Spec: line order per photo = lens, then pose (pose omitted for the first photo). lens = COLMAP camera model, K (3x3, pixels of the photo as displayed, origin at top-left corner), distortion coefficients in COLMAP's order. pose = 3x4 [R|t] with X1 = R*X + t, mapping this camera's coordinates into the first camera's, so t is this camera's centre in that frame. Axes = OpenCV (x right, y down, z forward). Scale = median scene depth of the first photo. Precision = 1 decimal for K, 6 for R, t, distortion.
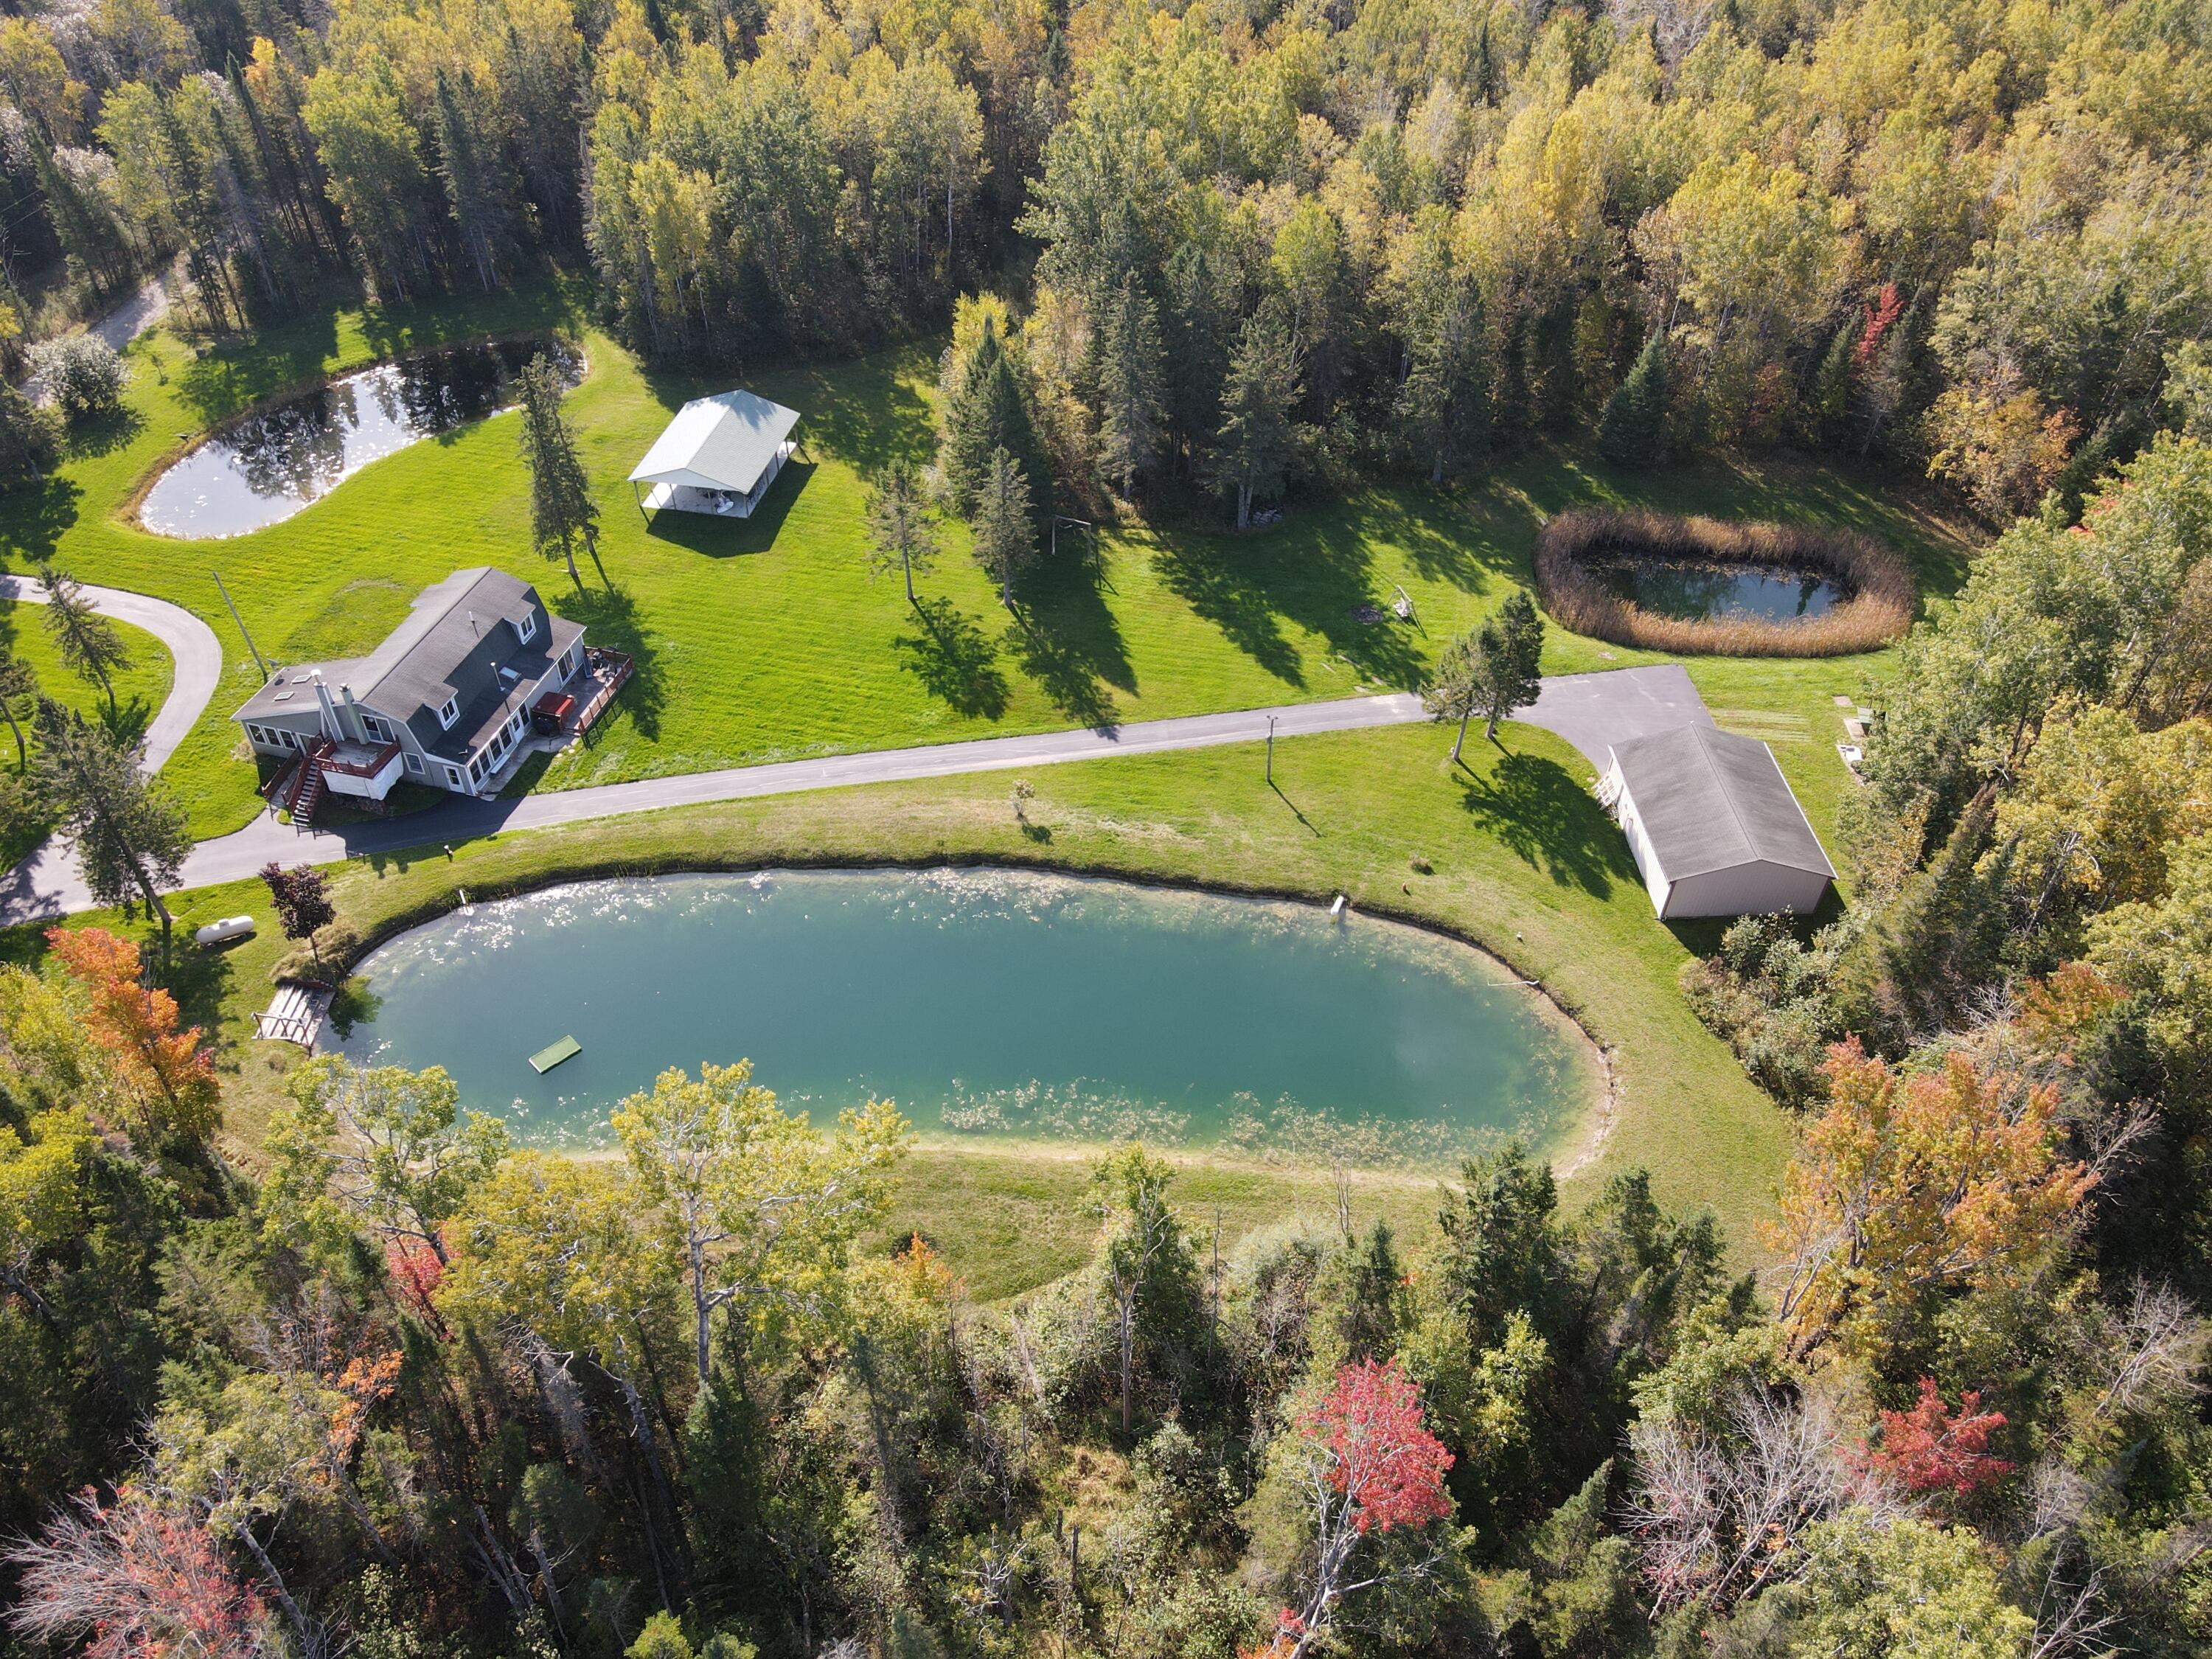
lens RADIAL K [[1627.4, 0, 1099.8], [0, 1627.4, 829.3], [0, 0, 1]] dist [-0.002436, 0.030584]
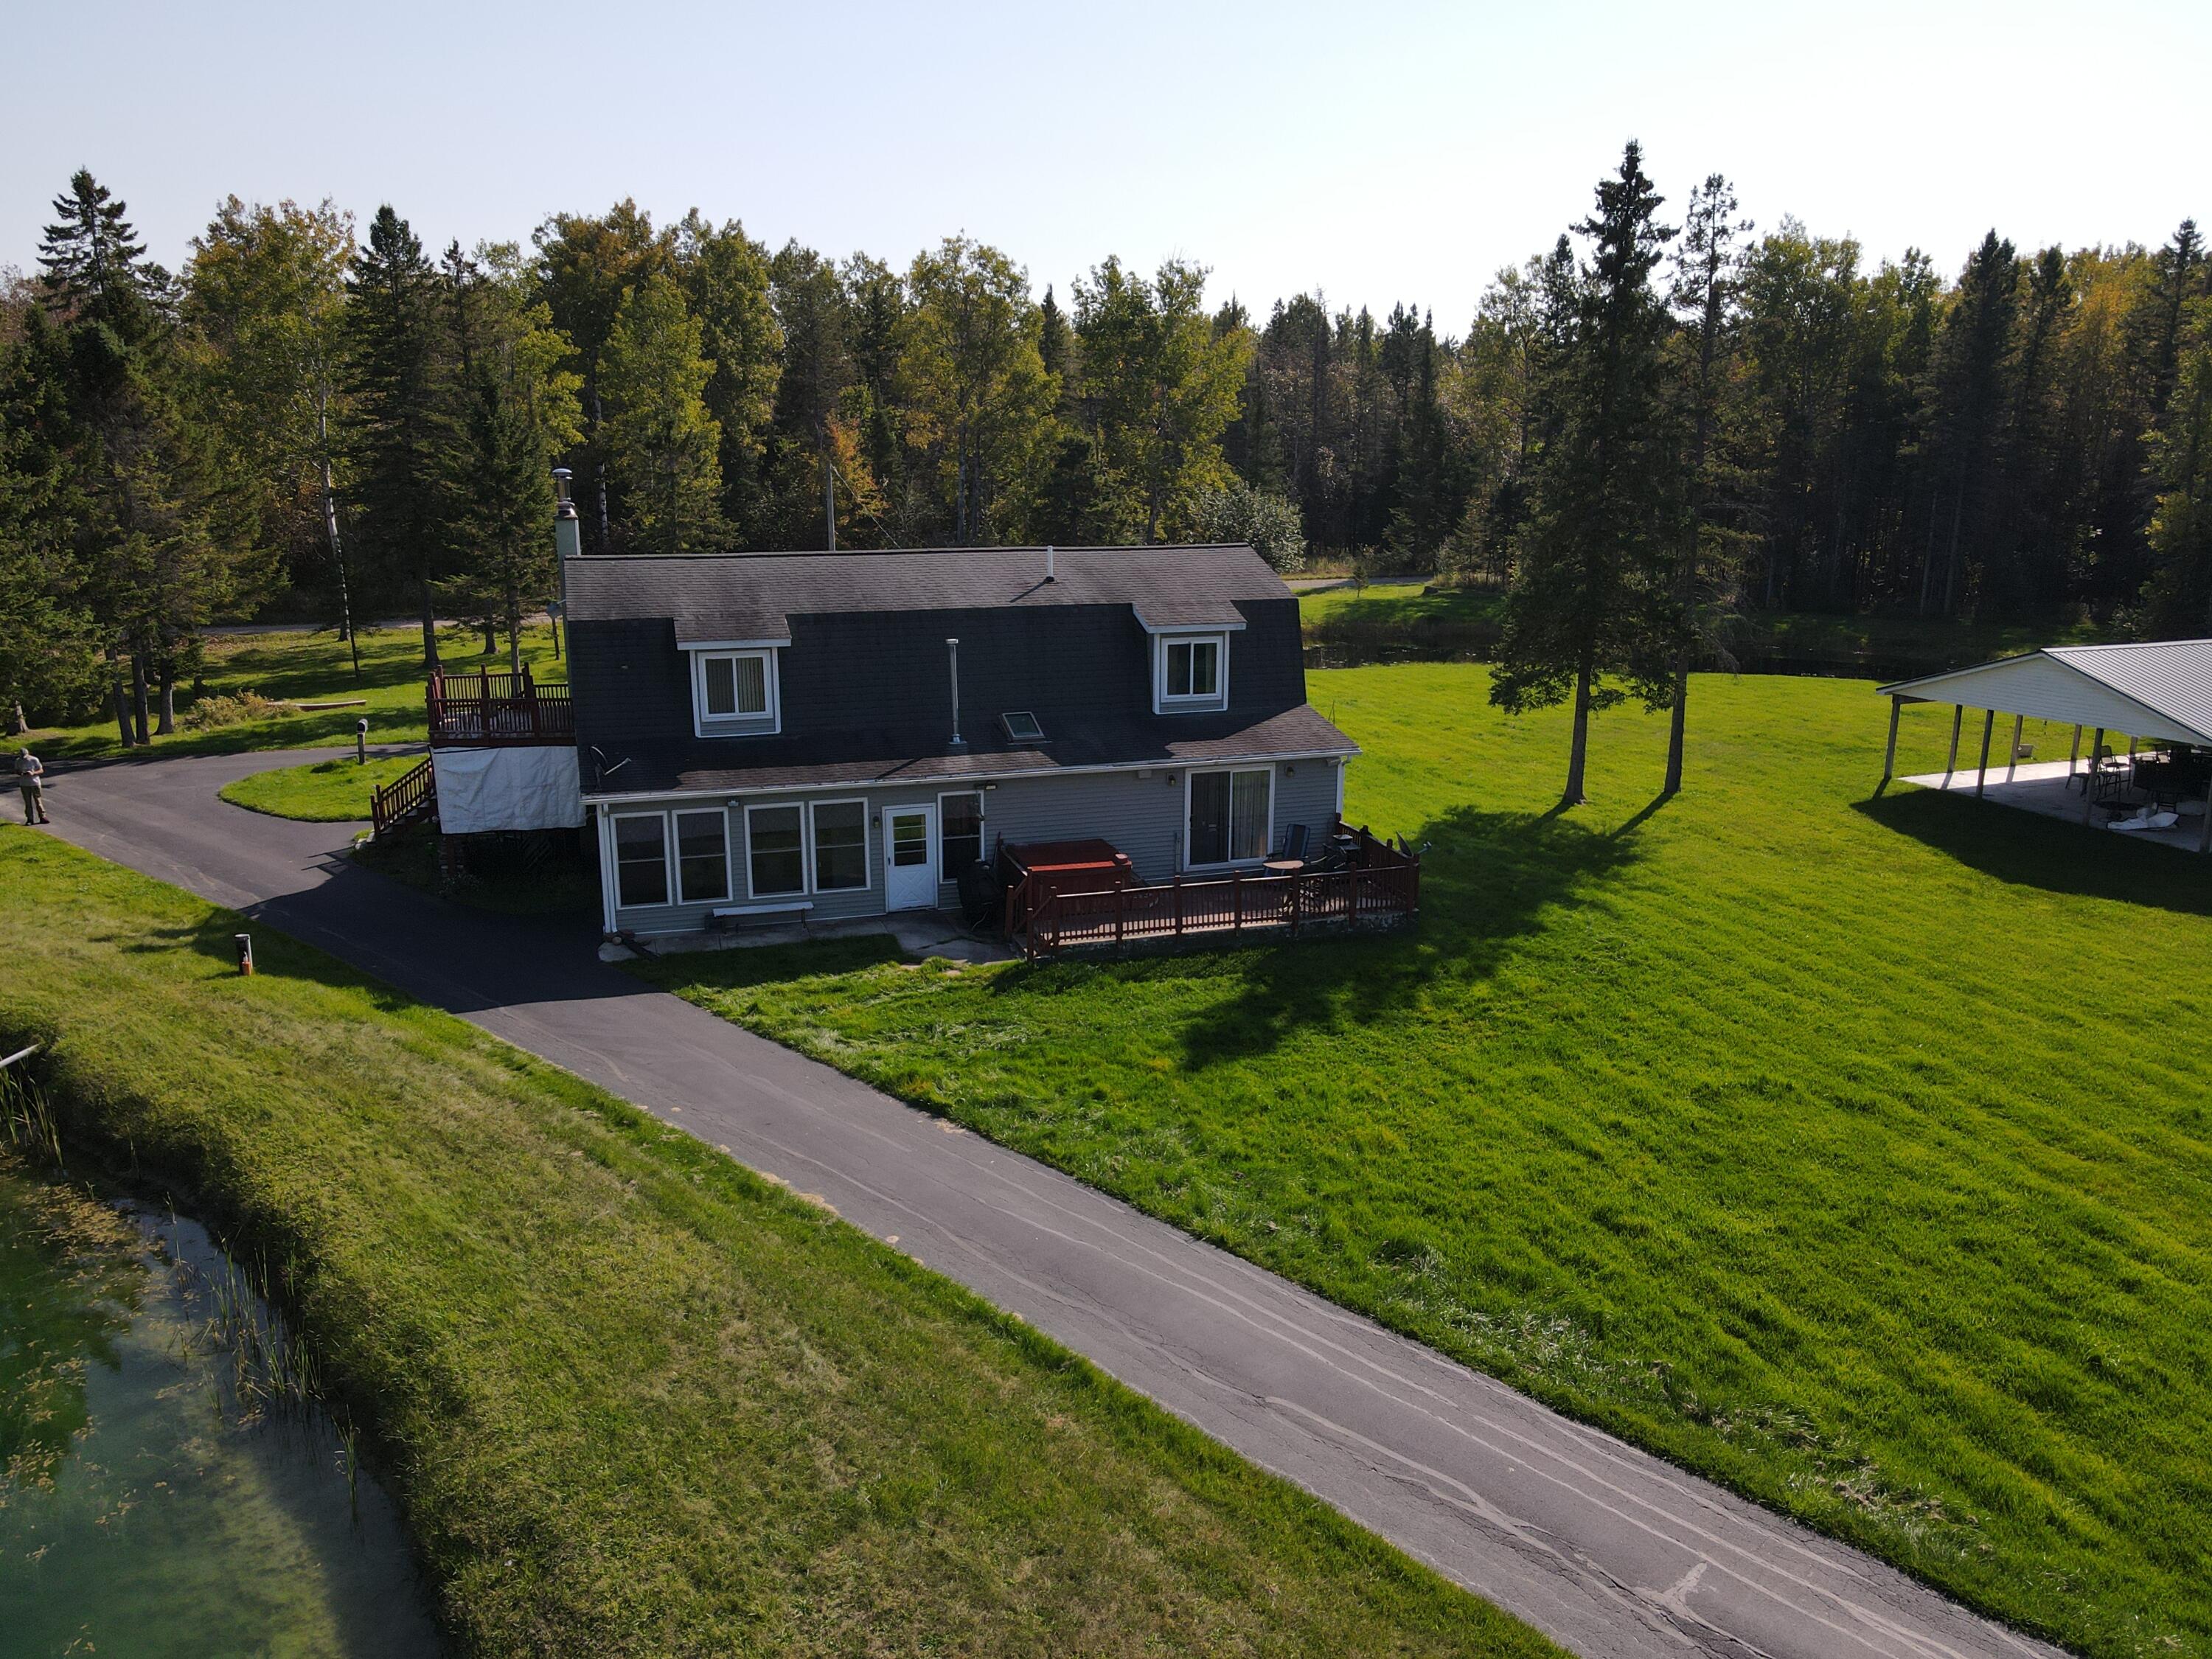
lens RADIAL K [[1627.4, 0, 1099.8], [0, 1627.4, 829.3], [0, 0, 1]] dist [-0.002436, 0.030584]
pose [[0.536411, 0.195229, -0.821065, -0.093145], [-0.568271, 0.802831, -0.180364, -0.031480], [0.623964, 0.563337, 0.541591, 0.823792]]
